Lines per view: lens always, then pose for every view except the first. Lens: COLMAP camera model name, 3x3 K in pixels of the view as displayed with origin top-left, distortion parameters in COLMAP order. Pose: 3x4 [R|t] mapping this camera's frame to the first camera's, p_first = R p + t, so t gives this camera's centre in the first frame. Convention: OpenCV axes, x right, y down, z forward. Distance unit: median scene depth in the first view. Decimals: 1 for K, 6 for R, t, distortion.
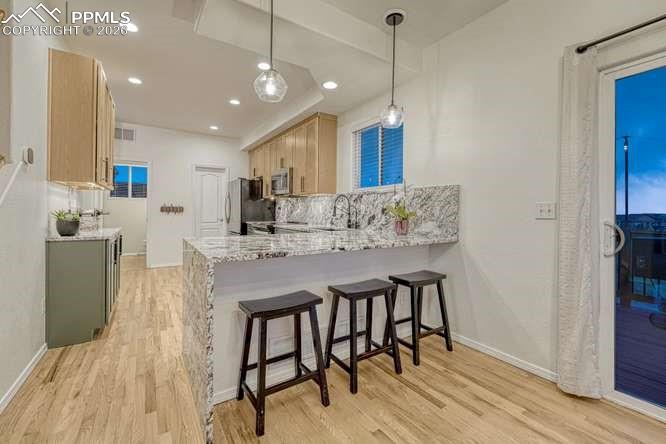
lens RADIAL K [[279.4, 0, 326.0], [0, 279.4, 210.1], [0, 0, 1]] dist [-0.014616, 0.001907]
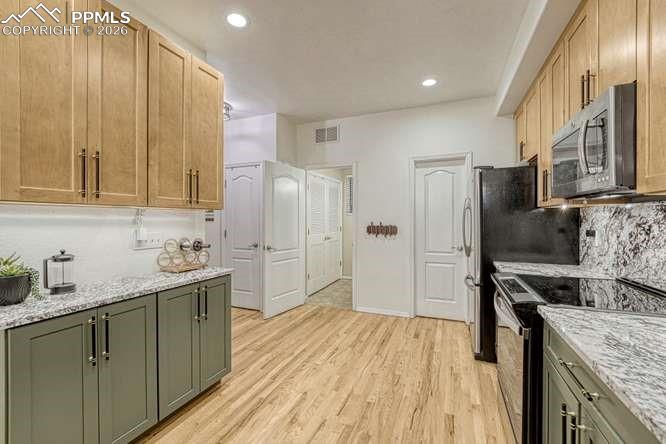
lens RADIAL K [[279.4, 0, 336.9], [0, 279.4, 220.0], [0, 0, 1]] dist [-0.014616, 0.001907]
pose [[0.570823, -0.008133, -0.821033, -0.090697], [0.009177, 0.999952, -0.003526, -0.040007], [0.821022, -0.005522, 0.570870, 0.812718]]
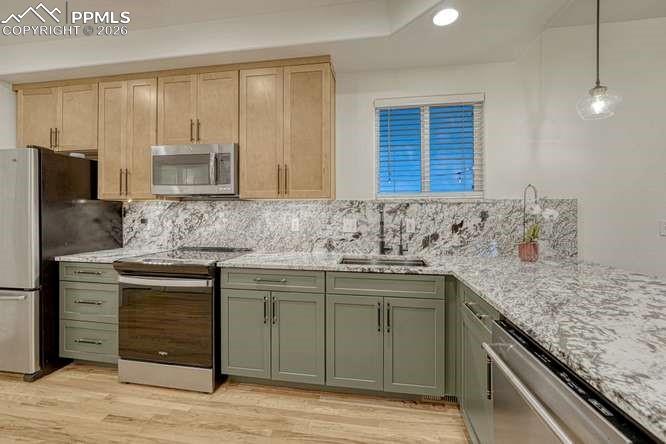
lens RADIAL K [[279.4, 0, 329.5], [0, 279.4, 213.2], [0, 0, 1]] dist [-0.014616, 0.001907]
pose [[0.668916, -0.006418, 0.743311, -0.487255], [0.002026, 0.999975, 0.006811, -0.036056], [-0.743336, -0.003050, 0.668912, 0.667578]]
